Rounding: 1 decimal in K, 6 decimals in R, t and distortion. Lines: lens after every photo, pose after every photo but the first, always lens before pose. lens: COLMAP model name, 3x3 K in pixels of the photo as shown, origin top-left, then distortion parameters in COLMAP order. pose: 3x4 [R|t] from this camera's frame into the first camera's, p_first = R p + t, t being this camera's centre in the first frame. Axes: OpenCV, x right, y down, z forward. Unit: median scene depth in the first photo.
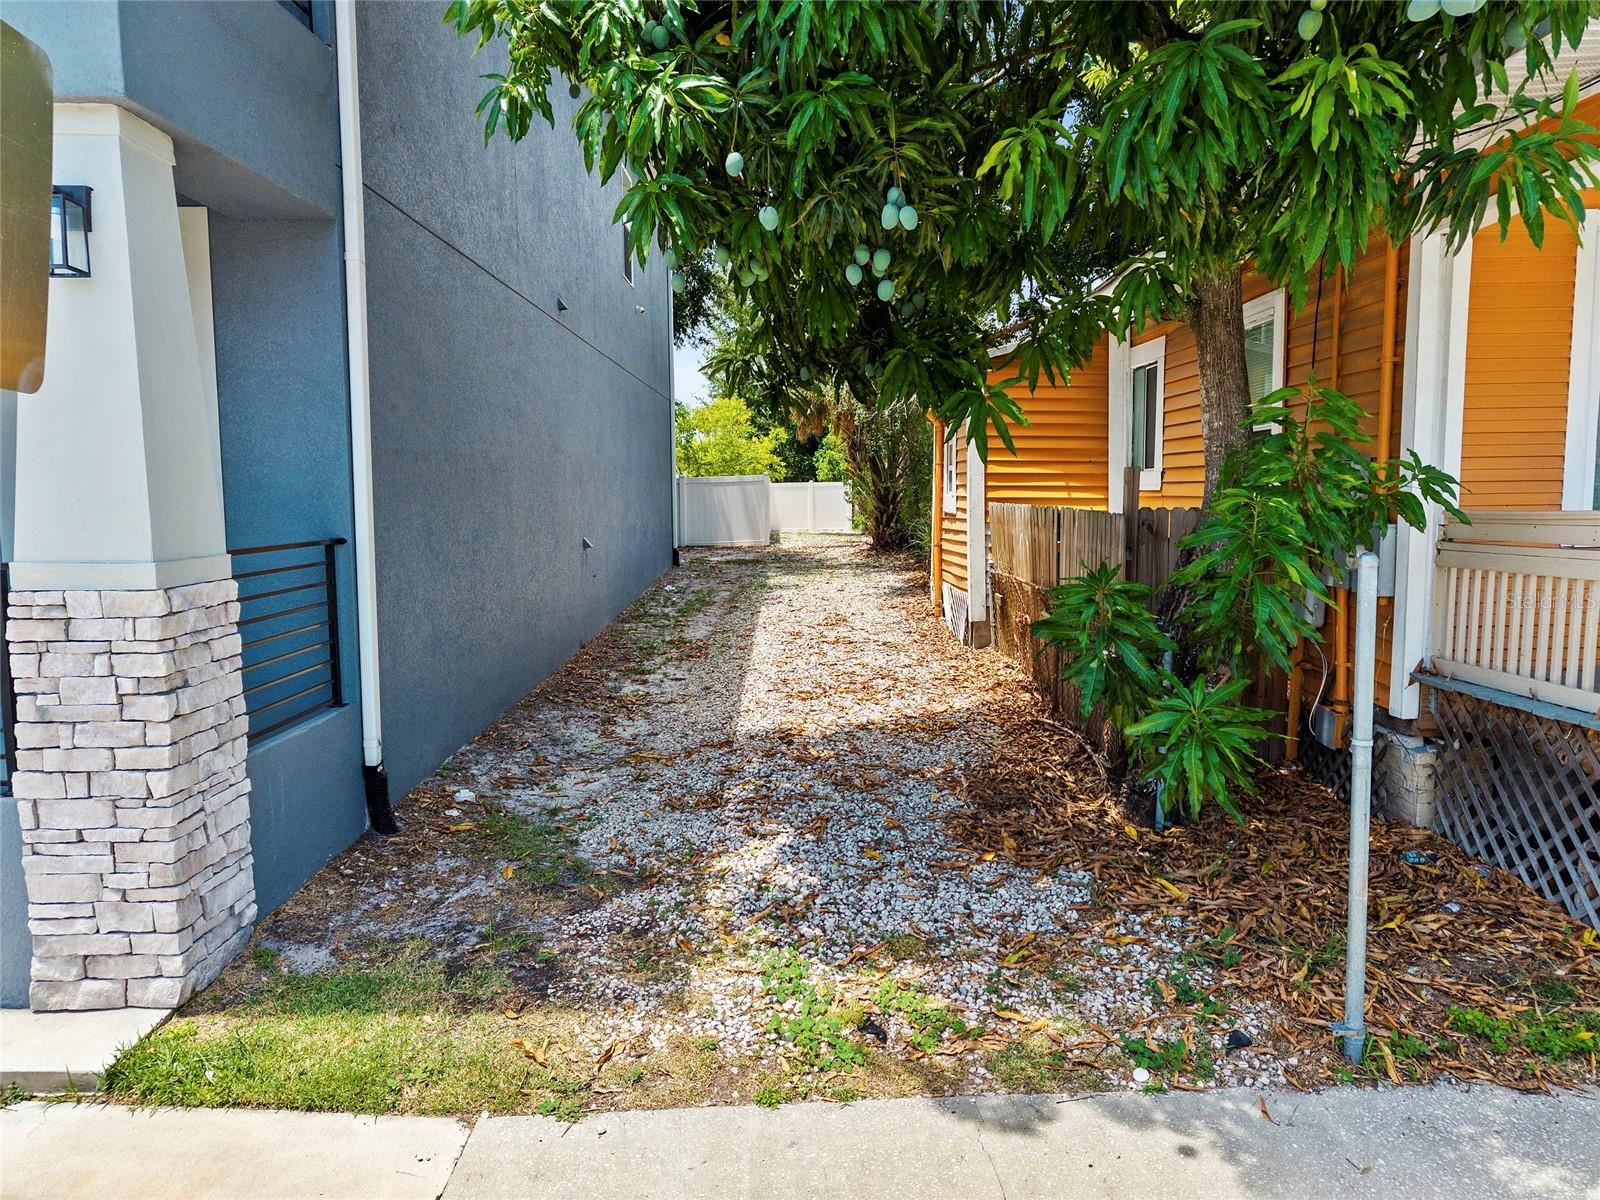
lens RADIAL K [[1090.3, 0, 801.0], [0, 1090.3, 601.1], [0, 0, 1]] dist [0.023394, -0.006433]
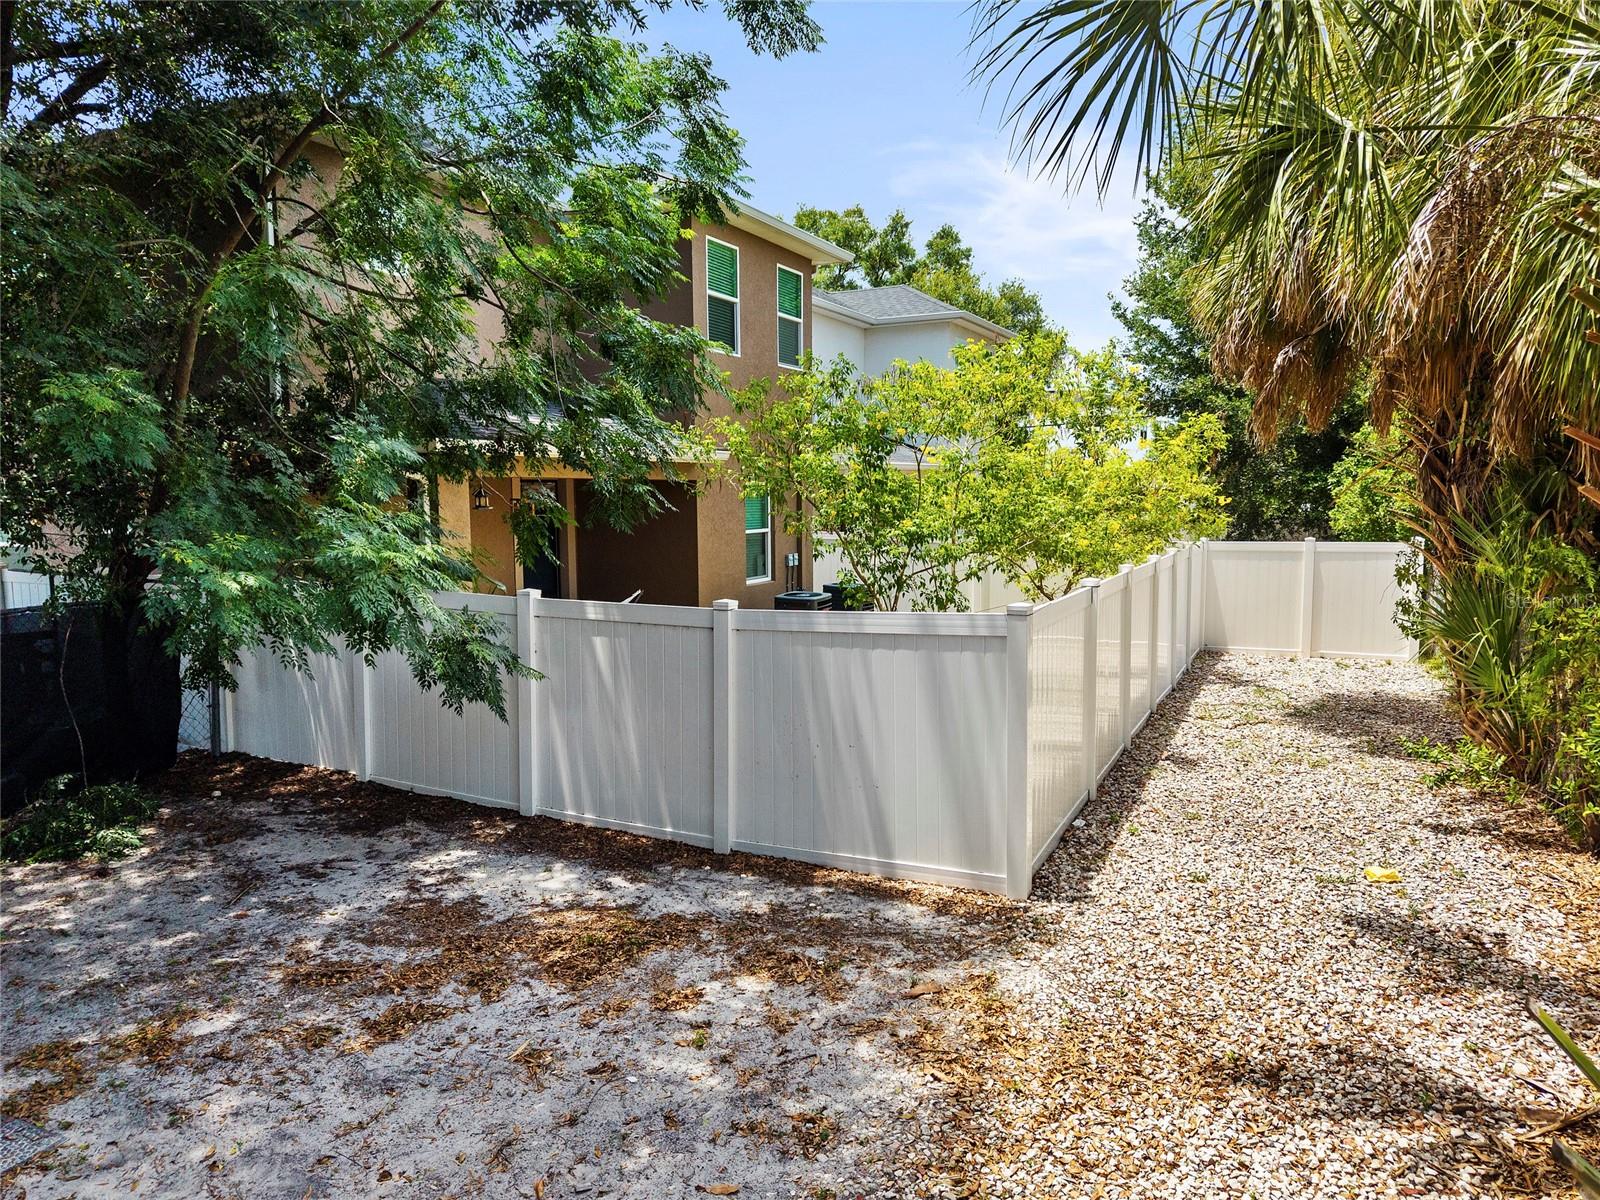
lens RADIAL K [[1090.3, 0, 799.5], [0, 1090.3, 597.0], [0, 0, 1]] dist [0.023394, -0.006433]
pose [[0.894091, 0.044401, -0.445679, 0.021660], [-0.040657, 0.999012, 0.017962, -0.085552], [0.446036, 0.002060, 0.895013, 0.525144]]
